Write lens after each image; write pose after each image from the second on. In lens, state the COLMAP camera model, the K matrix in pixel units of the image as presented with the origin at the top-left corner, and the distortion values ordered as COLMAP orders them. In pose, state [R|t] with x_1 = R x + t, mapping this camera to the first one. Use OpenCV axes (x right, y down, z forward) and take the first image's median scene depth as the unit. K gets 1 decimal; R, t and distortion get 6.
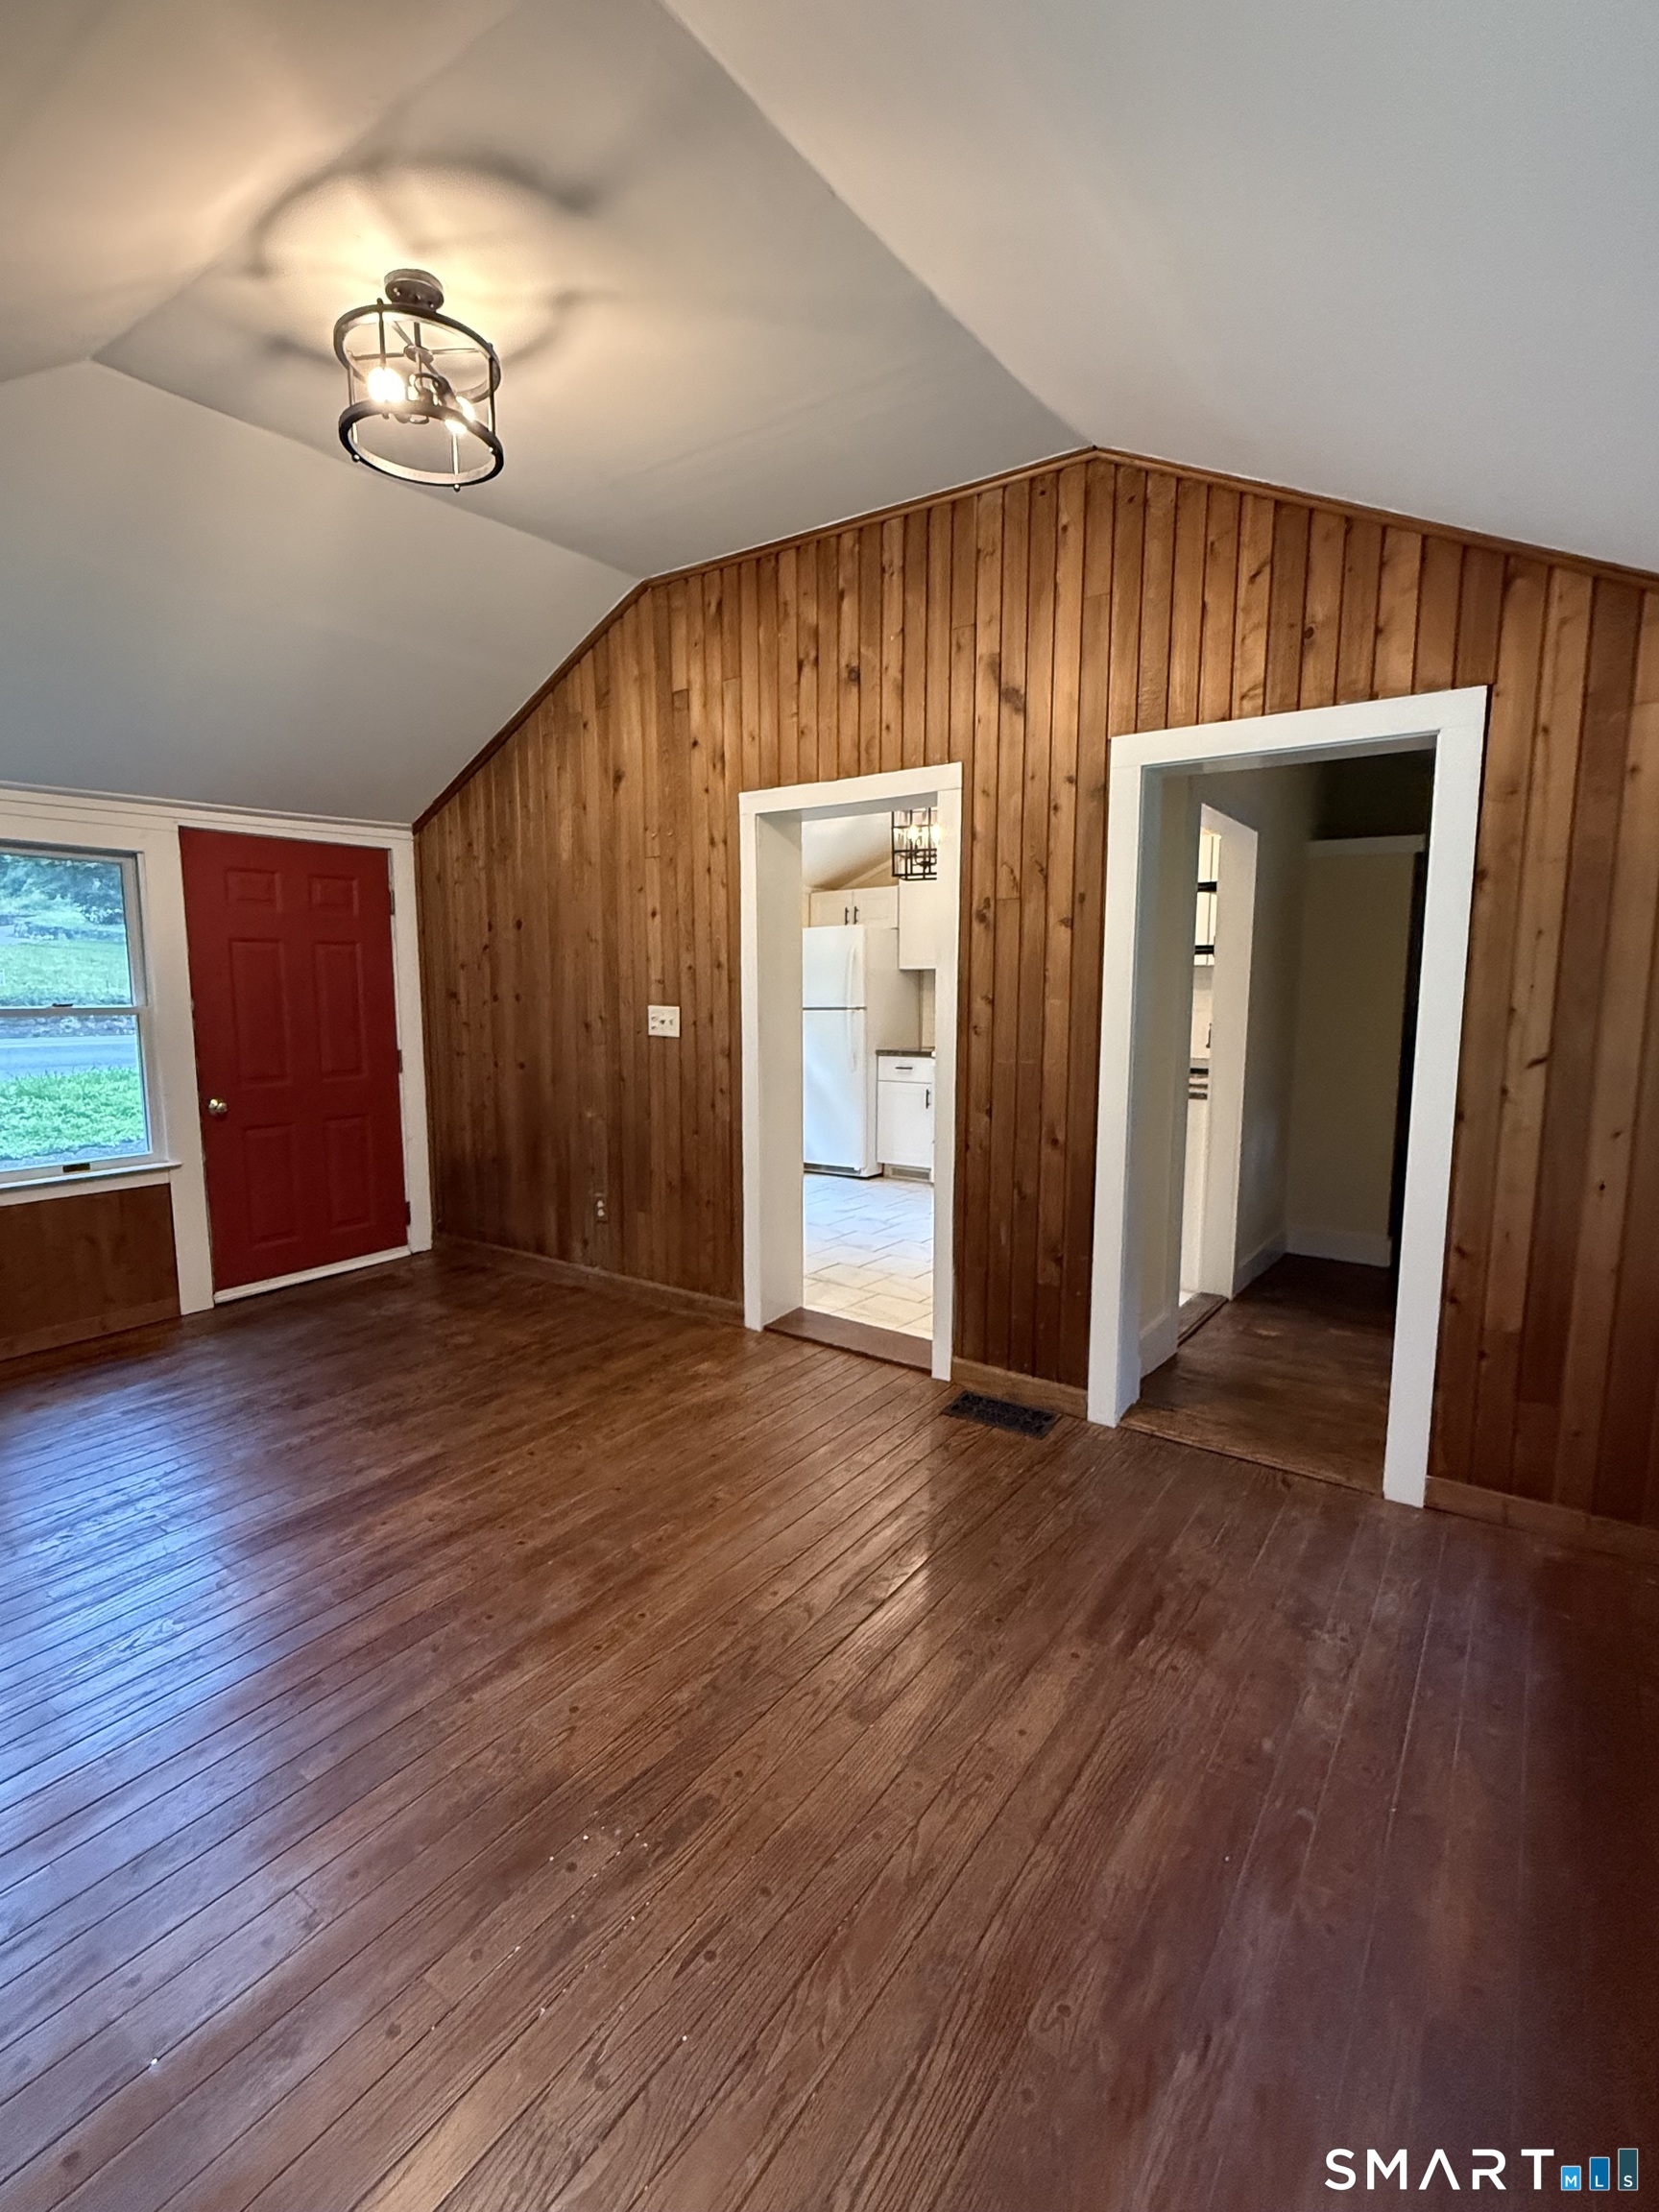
lens RADIAL K [[1017.0, 0, 827.7], [0, 1017.0, 1107.0], [0, 0, 1]] dist [-0.001279, -0.000494]
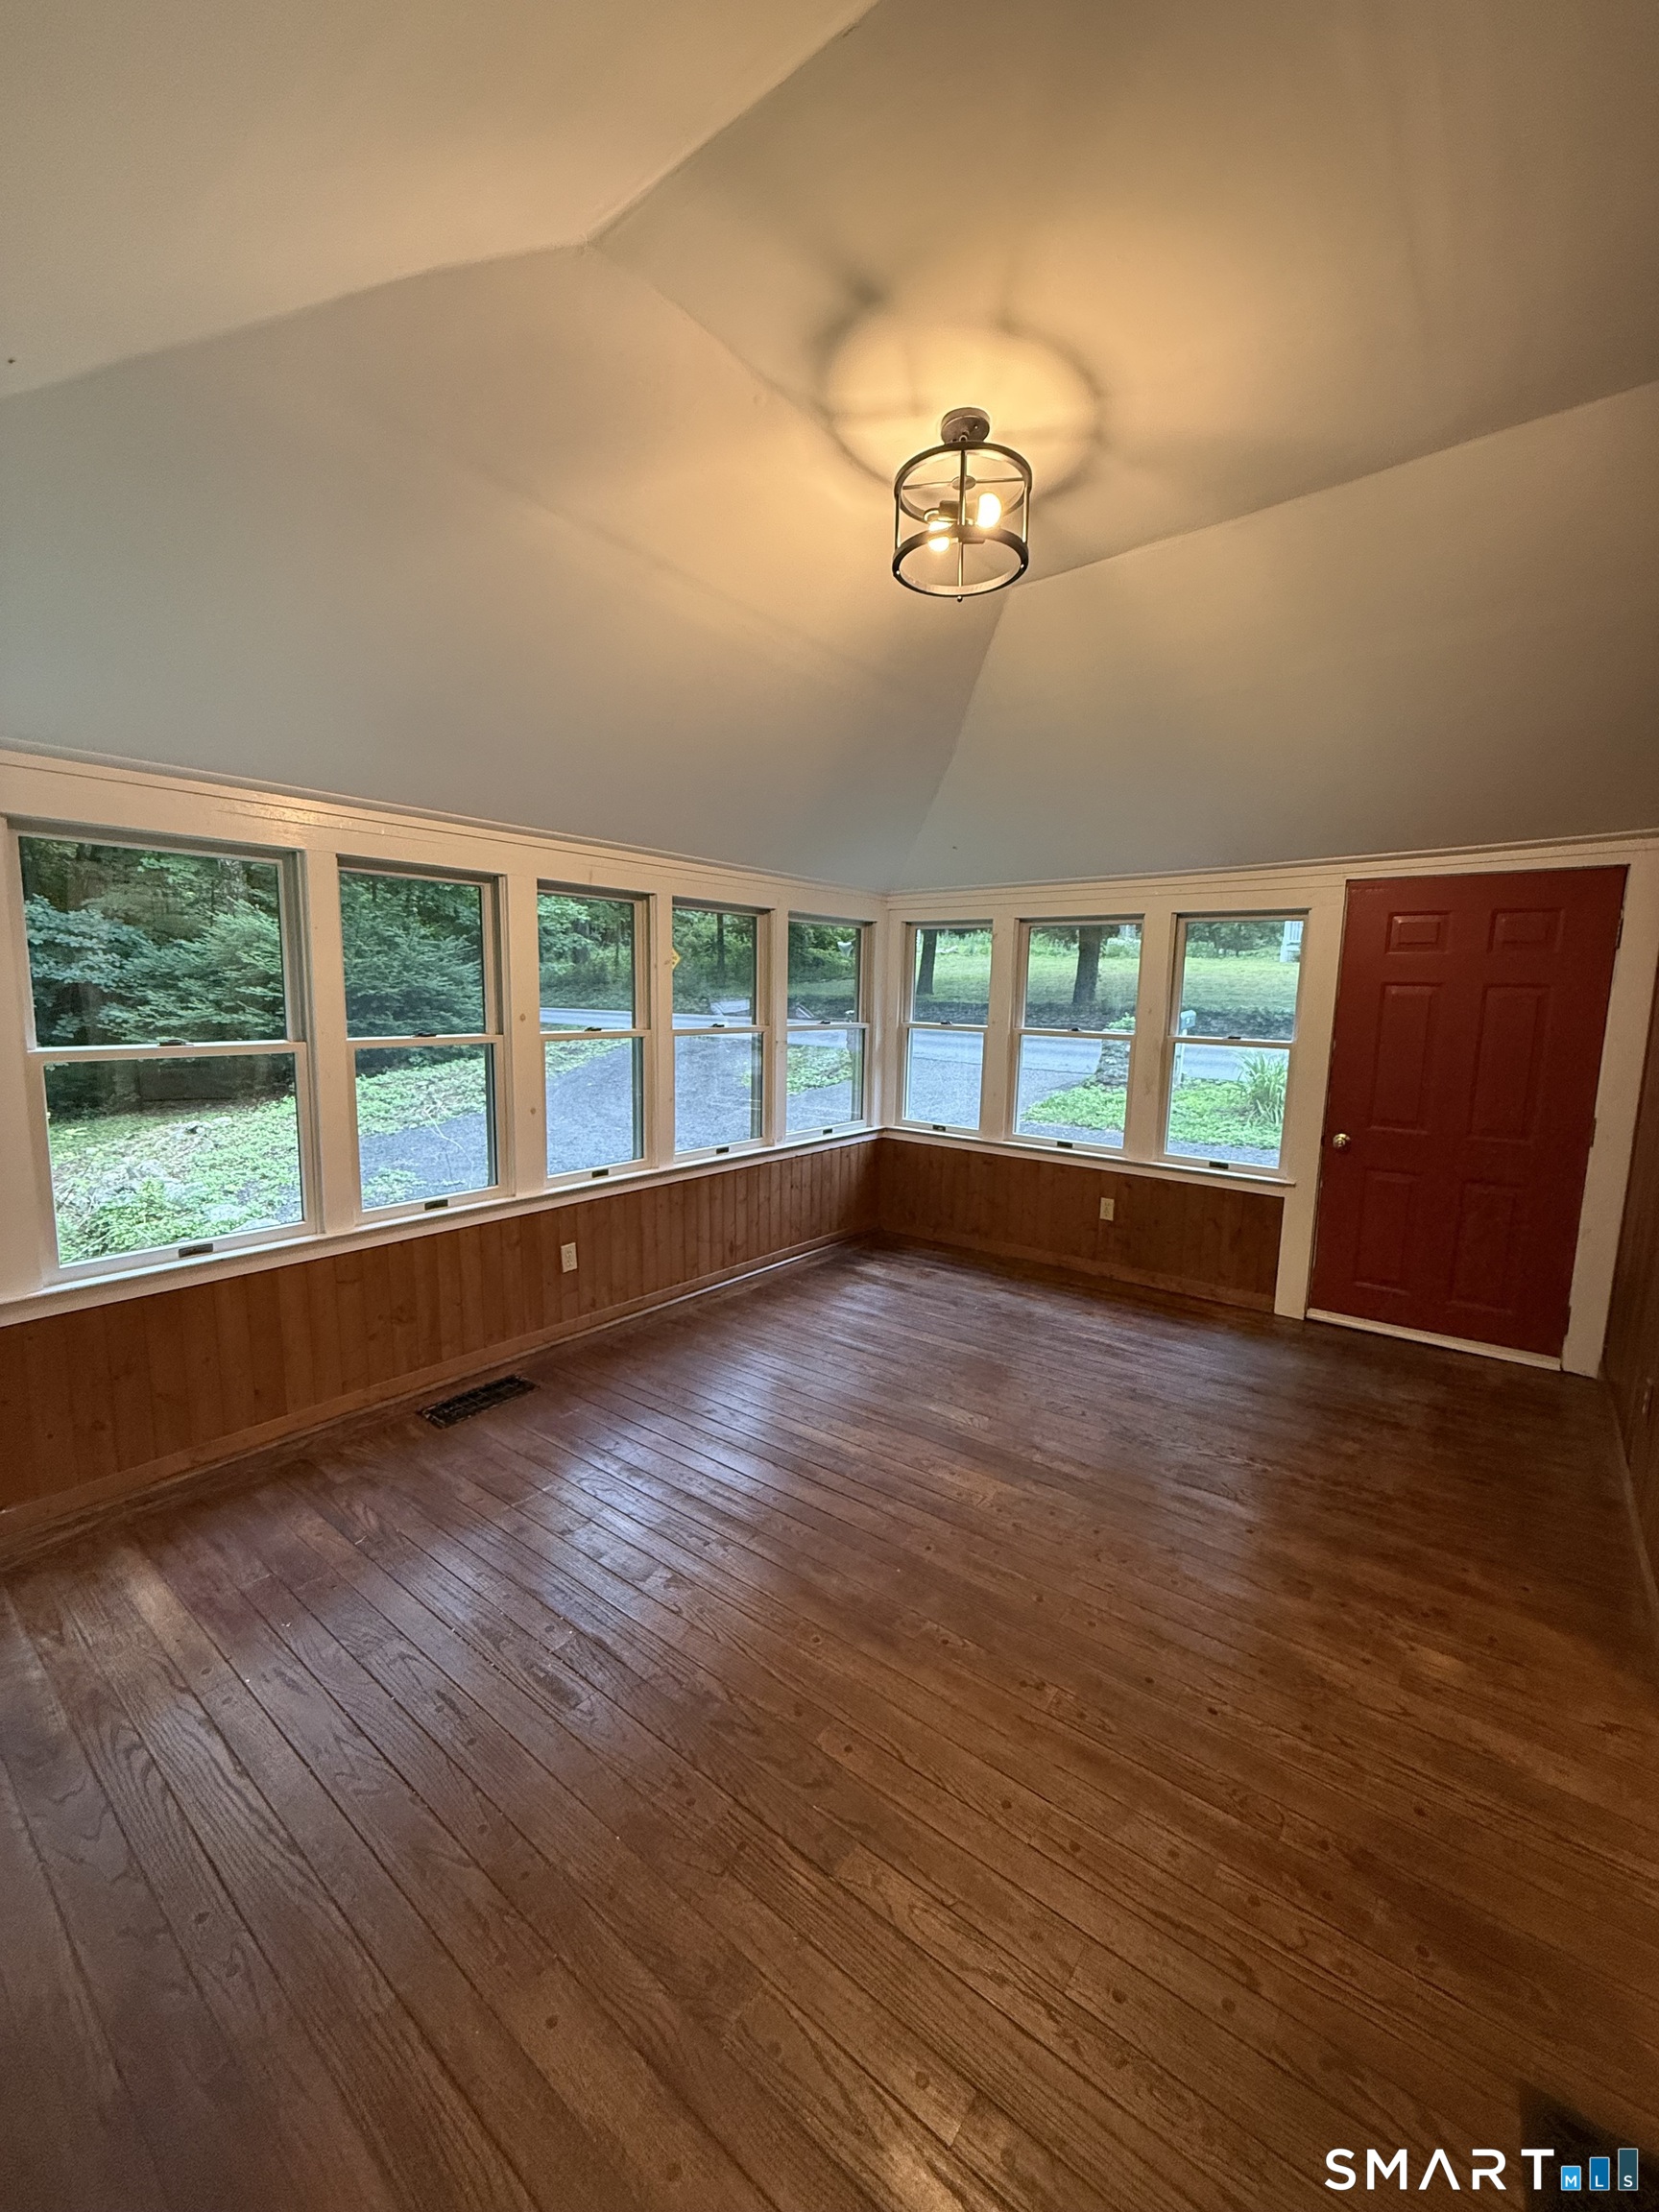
lens RADIAL K [[880.7, 0, 828.1], [0, 880.7, 1099.5], [0, 0, 1]] dist [0.001238, -0.000246]
pose [[-0.056742, 0.123503, -0.990721, 0.413802], [-0.143413, 0.981020, 0.130508, -0.106276], [0.988035, 0.149487, -0.037953, 0.614937]]
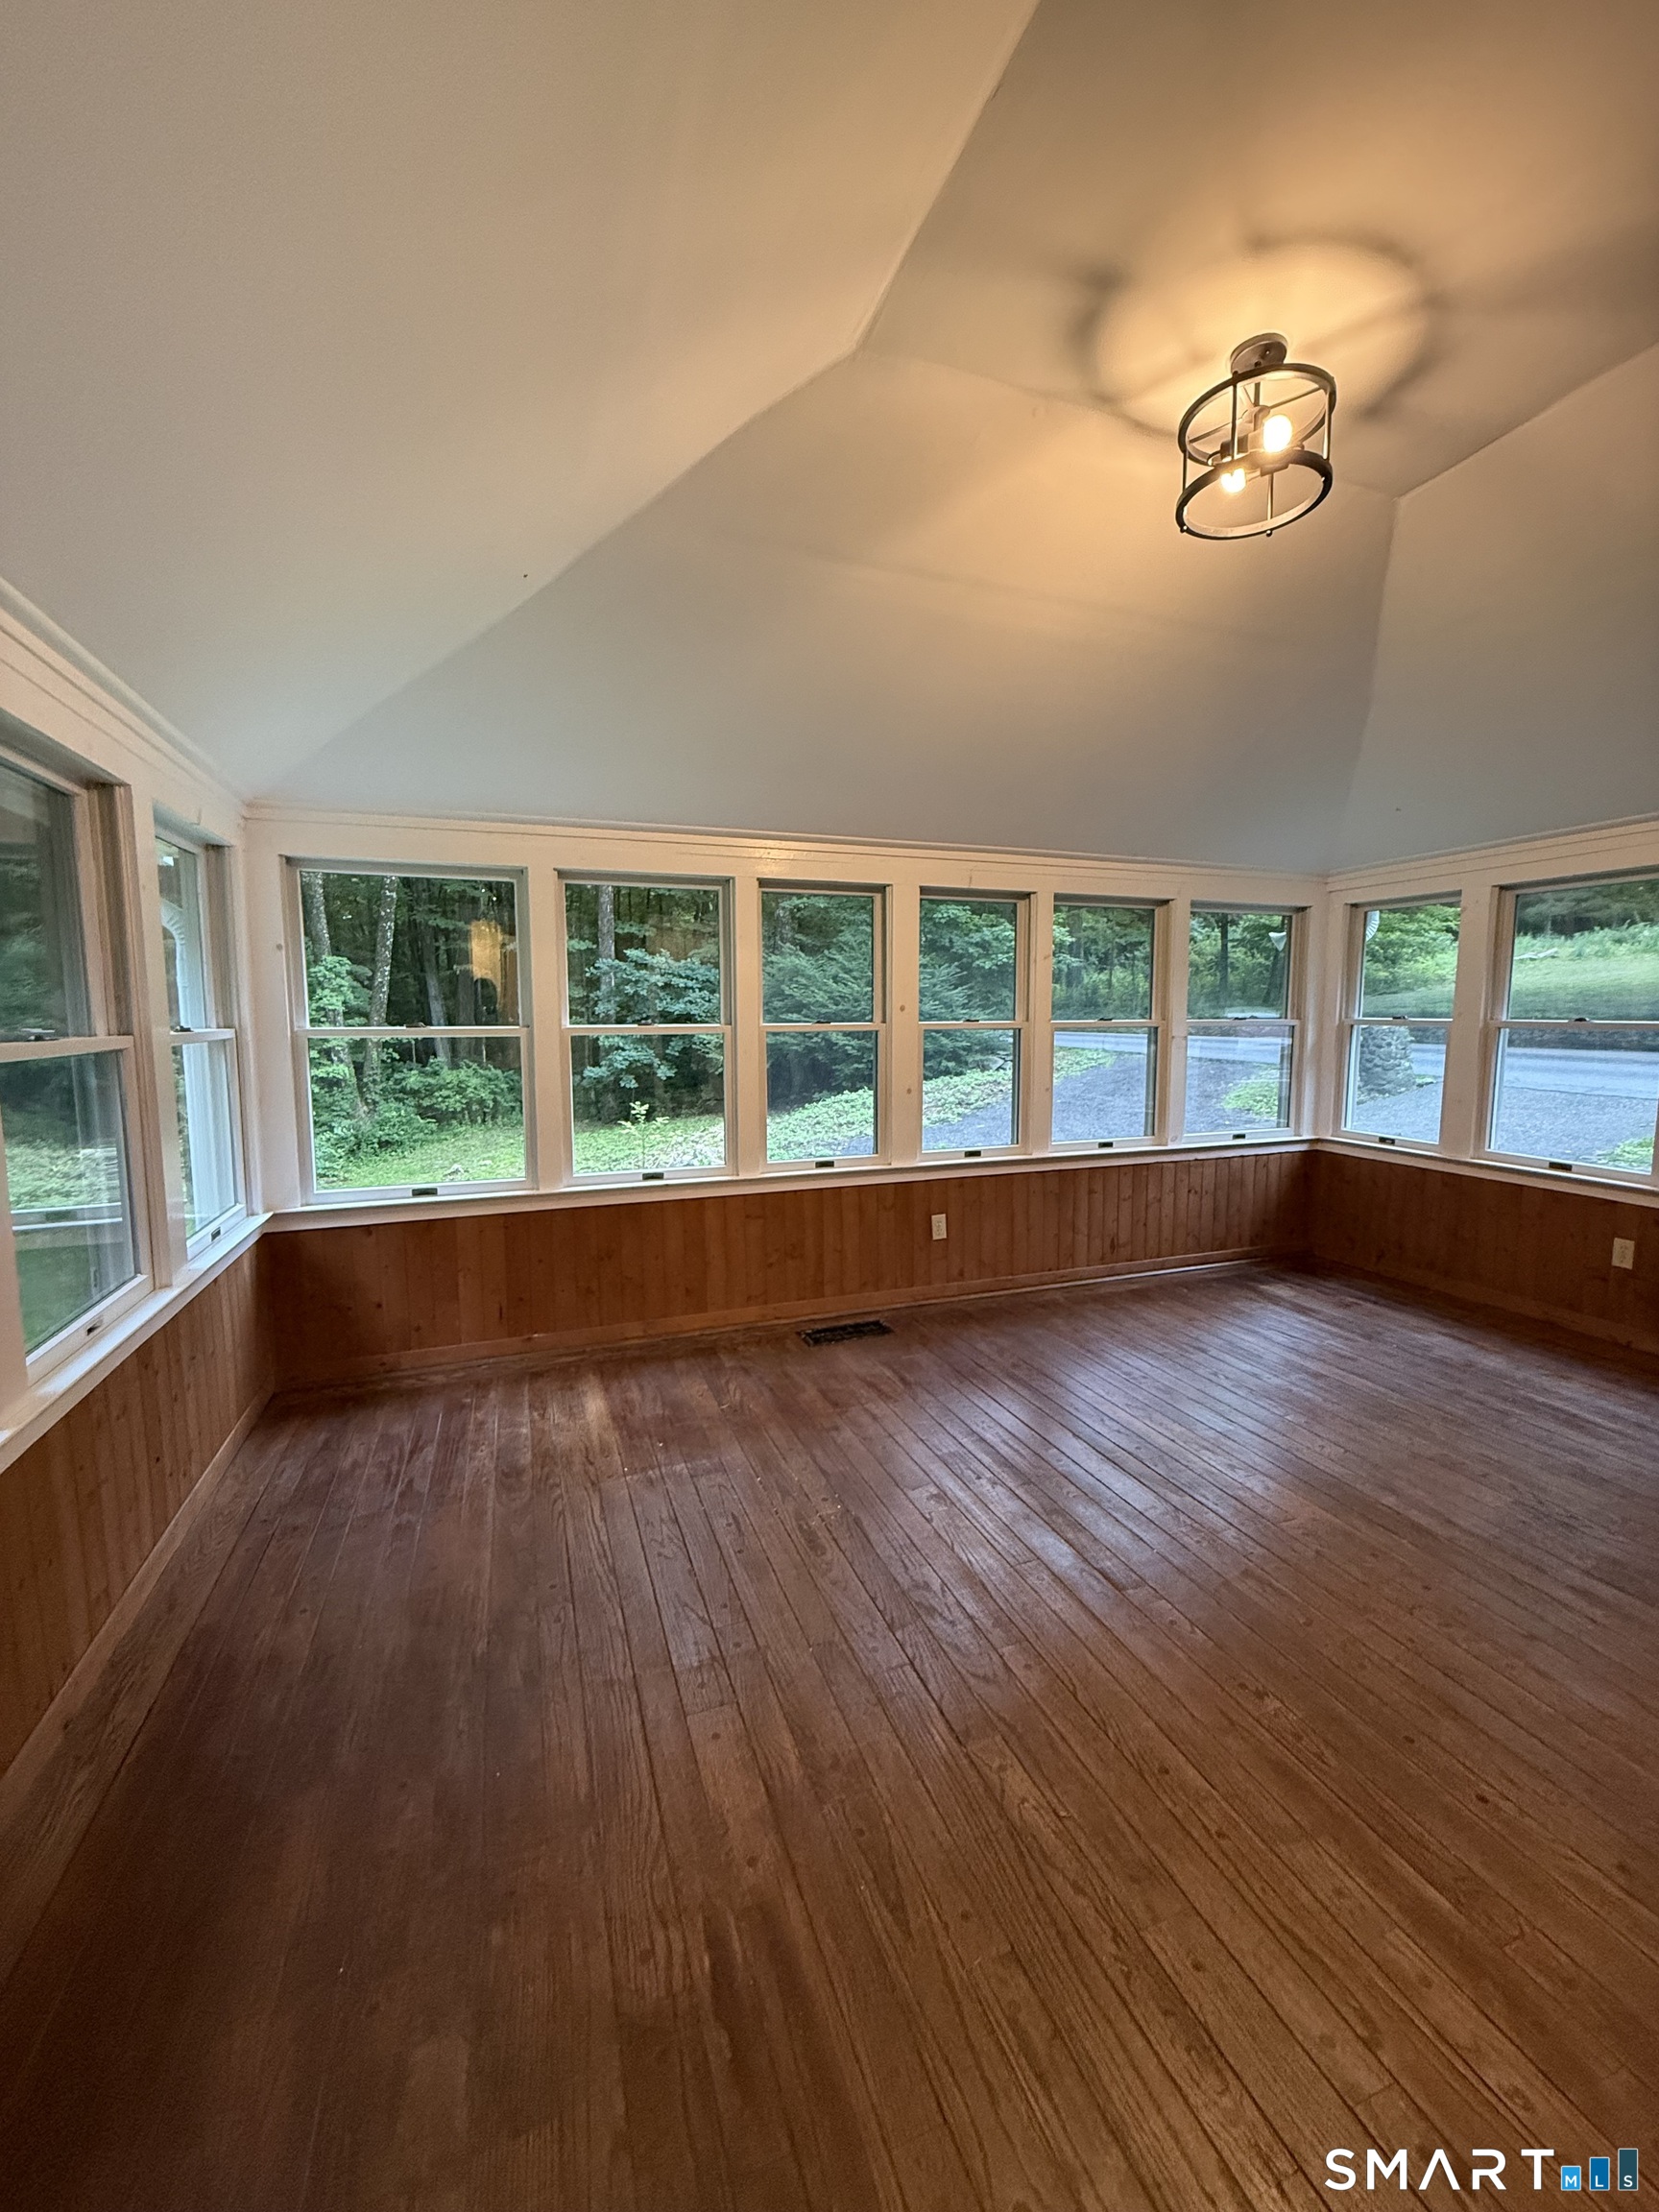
lens RADIAL K [[880.7, 0, 826.7], [0, 880.7, 1098.3], [0, 0, 1]] dist [0.001238, -0.000246]
pose [[-0.574924, 0.081787, -0.814109, 0.425963], [-0.098701, 0.980793, 0.168236, -0.084872], [0.812232, 0.177076, -0.555809, 0.794431]]
